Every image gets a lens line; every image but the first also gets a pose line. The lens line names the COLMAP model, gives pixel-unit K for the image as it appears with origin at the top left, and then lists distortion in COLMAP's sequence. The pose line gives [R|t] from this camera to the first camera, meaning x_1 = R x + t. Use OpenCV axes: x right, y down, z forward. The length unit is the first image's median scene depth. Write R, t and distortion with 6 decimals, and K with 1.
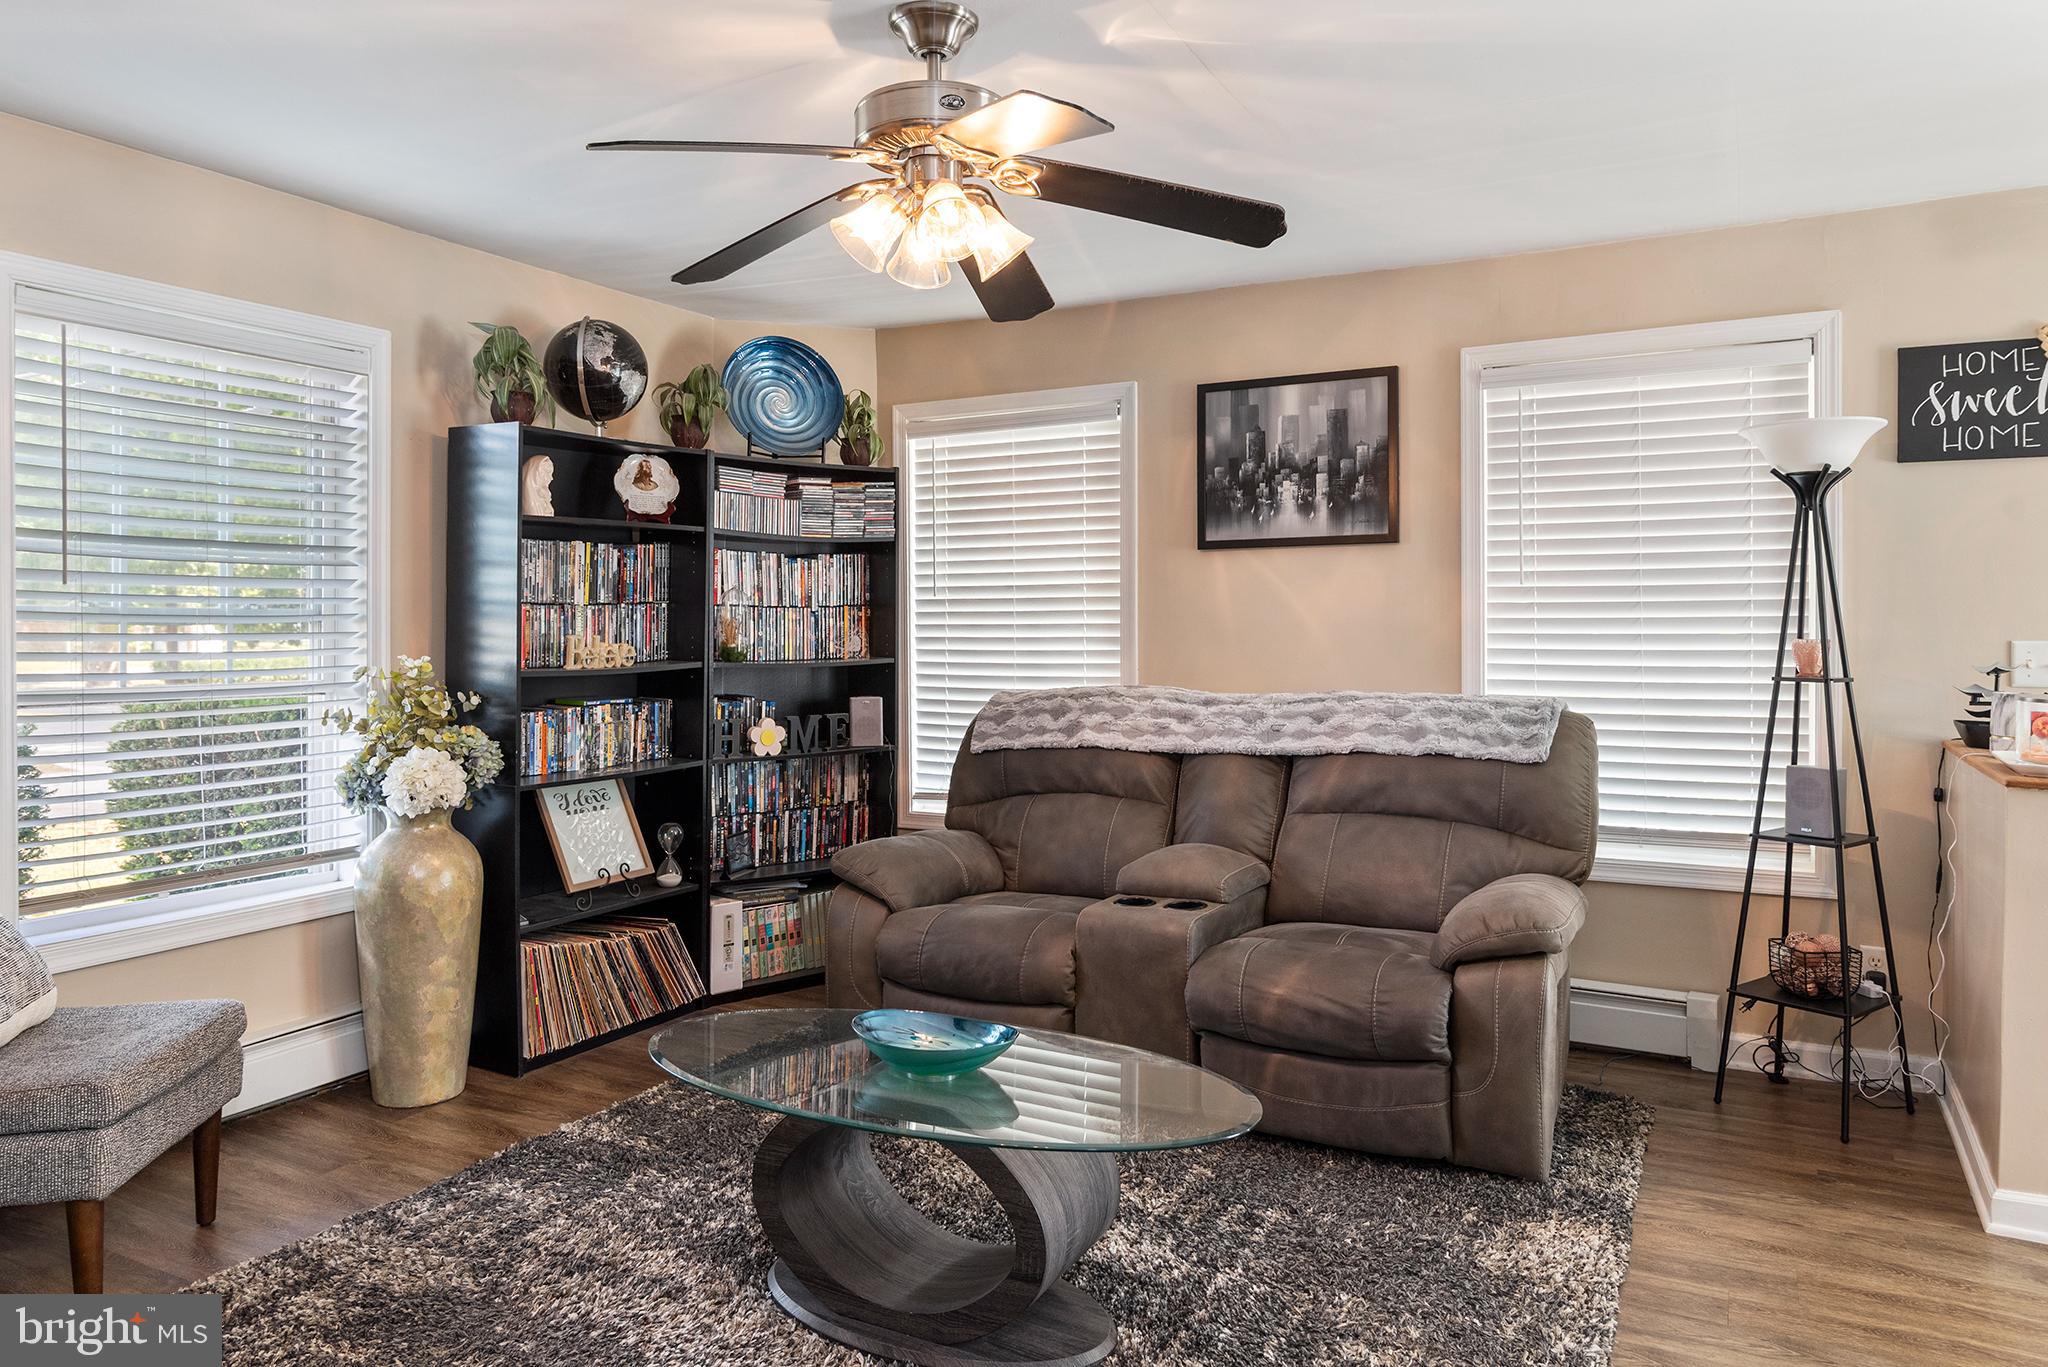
lens RADIAL K [[1316.7, 0, 1015.5], [0, 1316.7, 646.5], [0, 0, 1]] dist [0.003297, 0.002566]
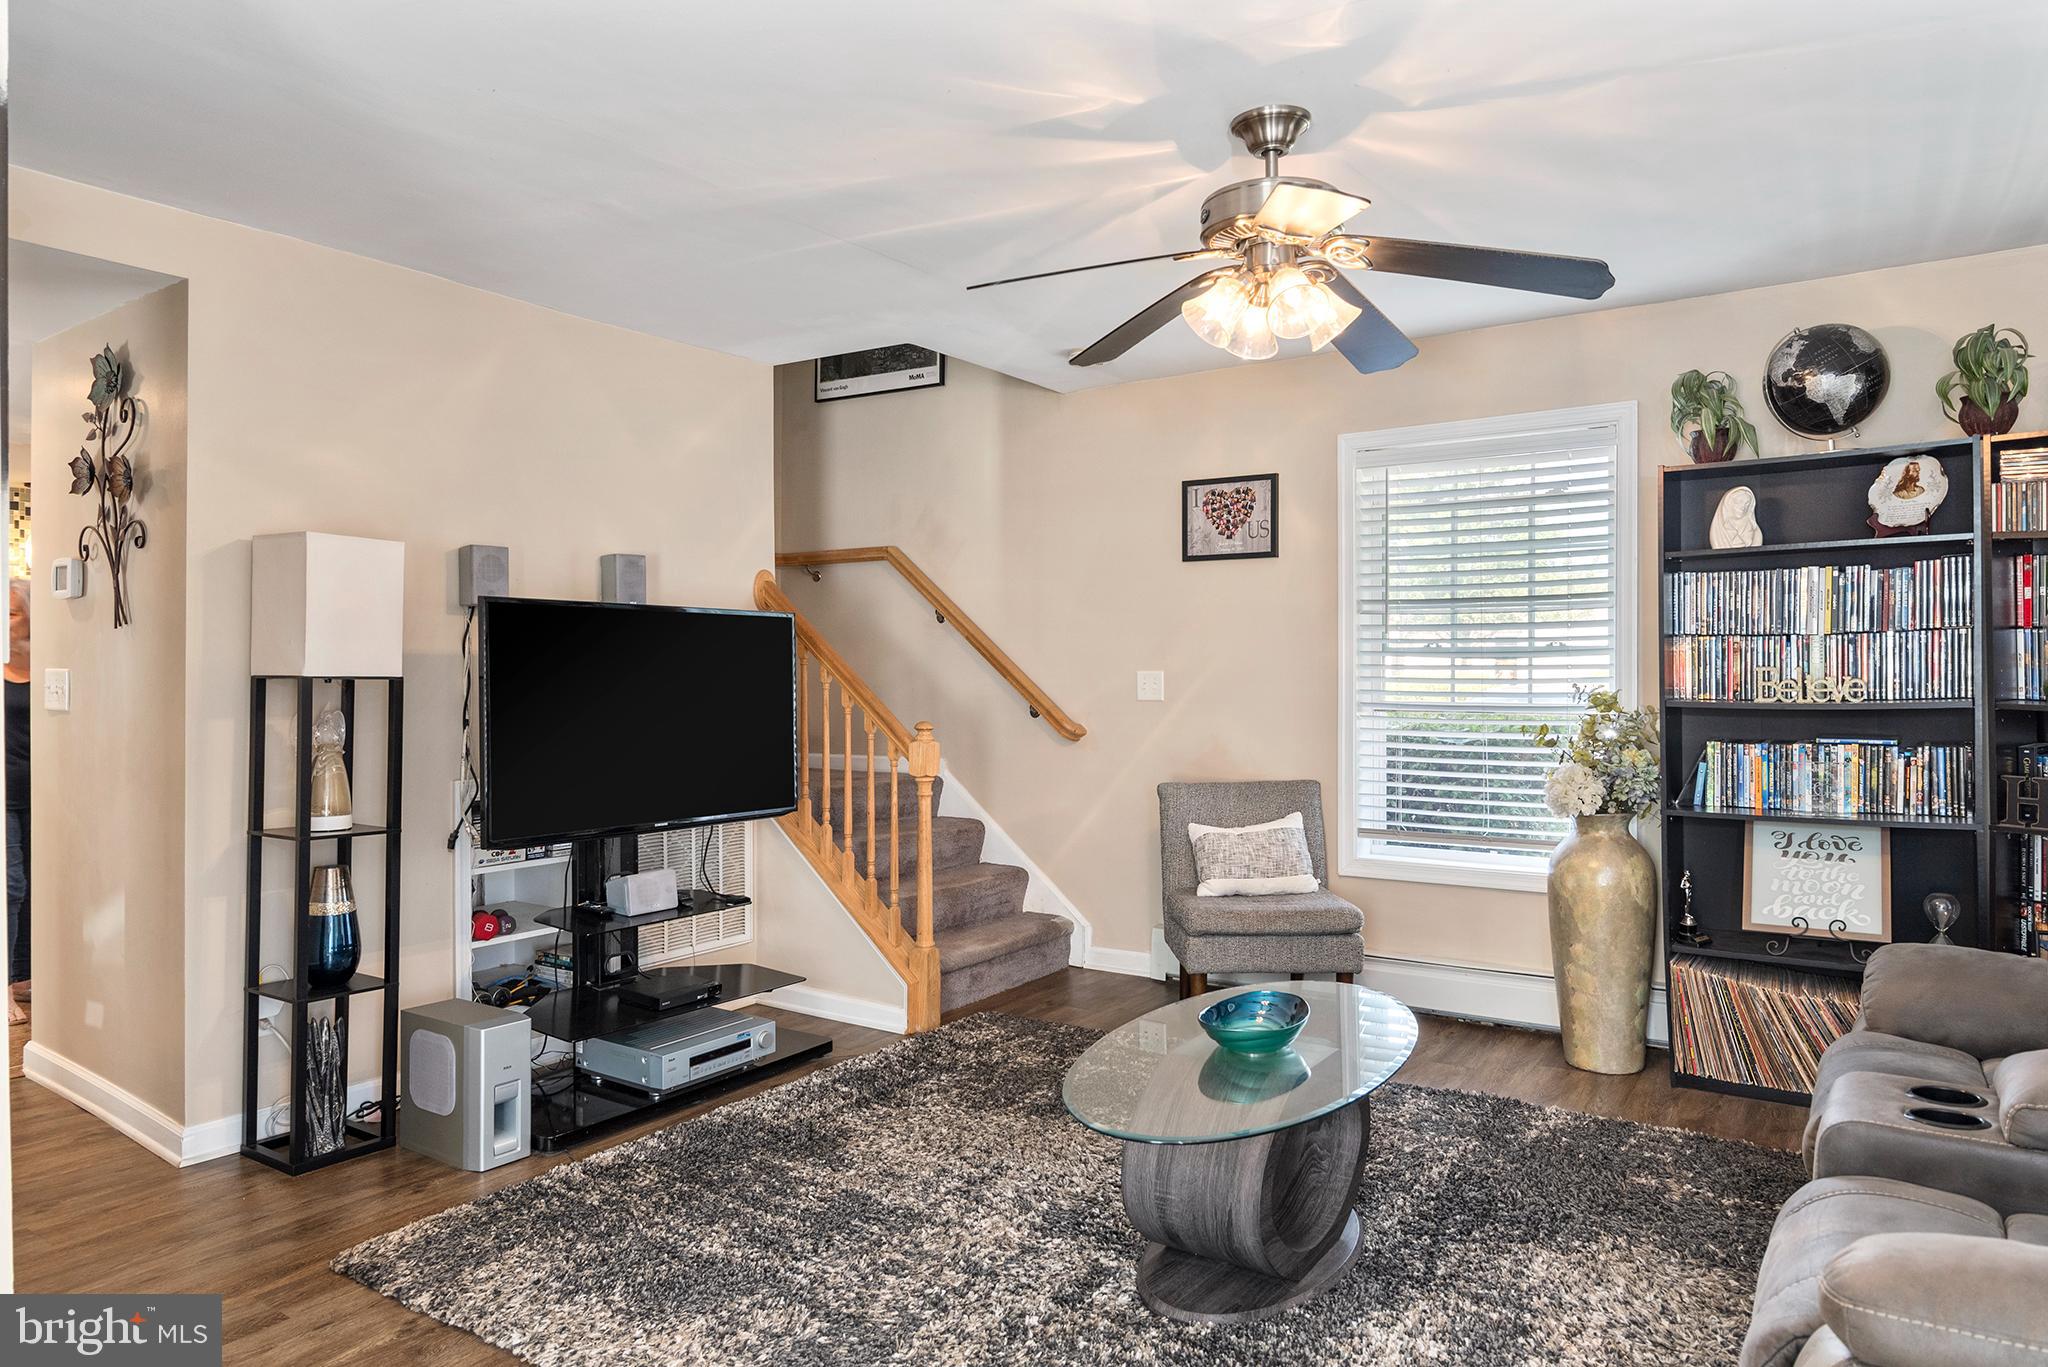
lens RADIAL K [[1316.7, 0, 1031.2], [0, 1316.7, 679.6], [0, 0, 1]] dist [0.003297, 0.002566]
pose [[-0.079445, 0.014605, -0.996732, 0.615945], [-0.006823, 0.999861, 0.015195, -0.009766], [0.996816, 0.008007, -0.079334, 0.496375]]
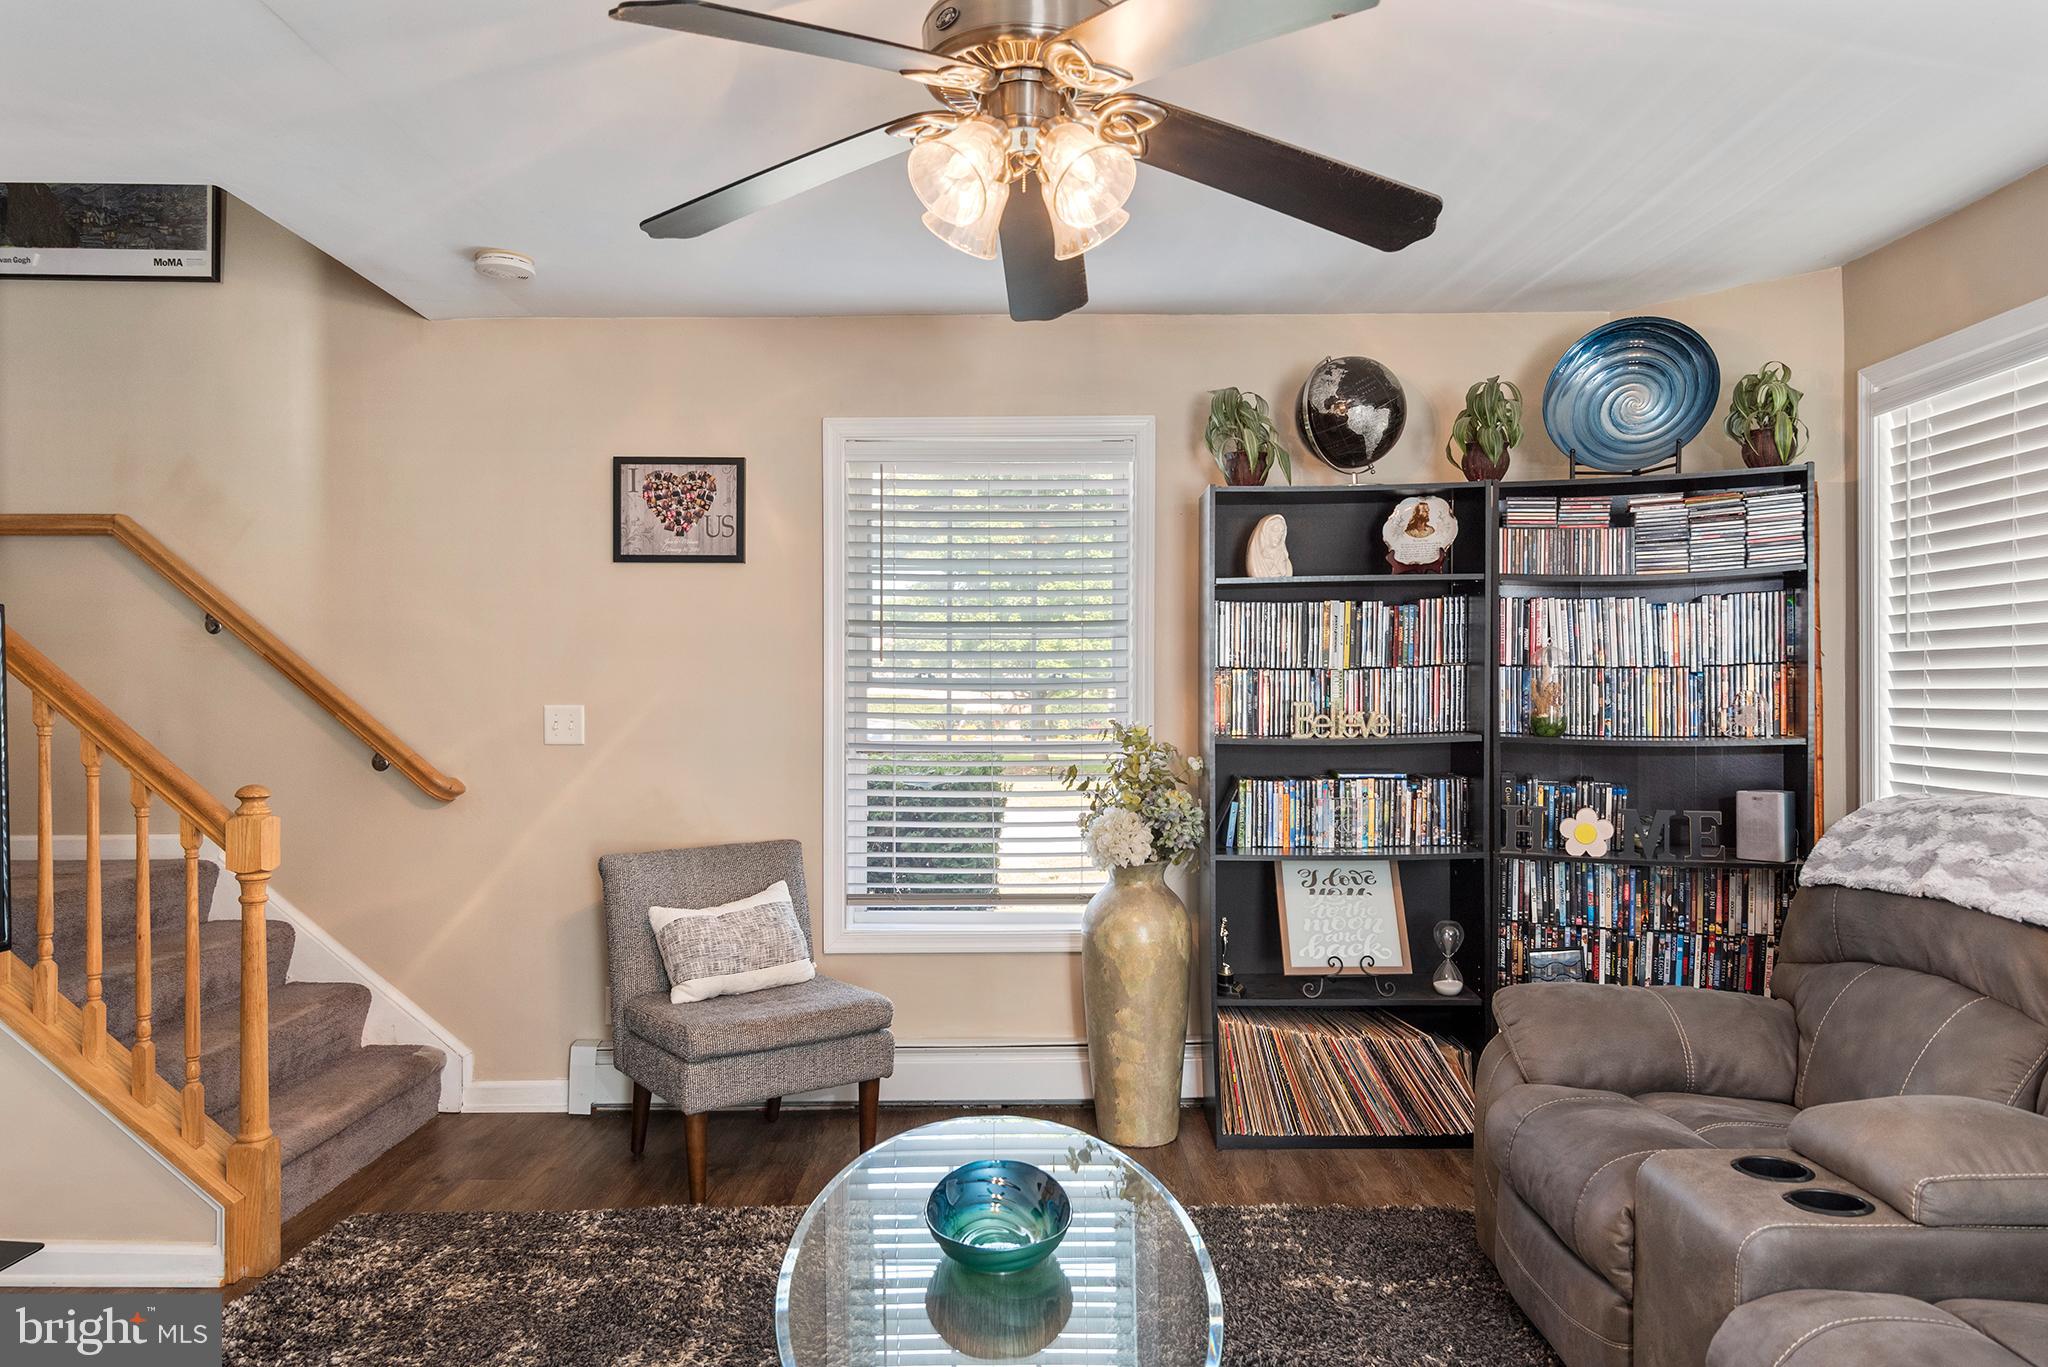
lens RADIAL K [[1316.7, 0, 1052.4], [0, 1316.7, 710.3], [0, 0, 1]] dist [0.003297, 0.002566]
pose [[0.493474, 0.012813, -0.869666, 0.359506], [-0.011463, 0.999900, 0.008227, -0.007792], [0.869685, 0.005910, 0.493572, 0.352272]]
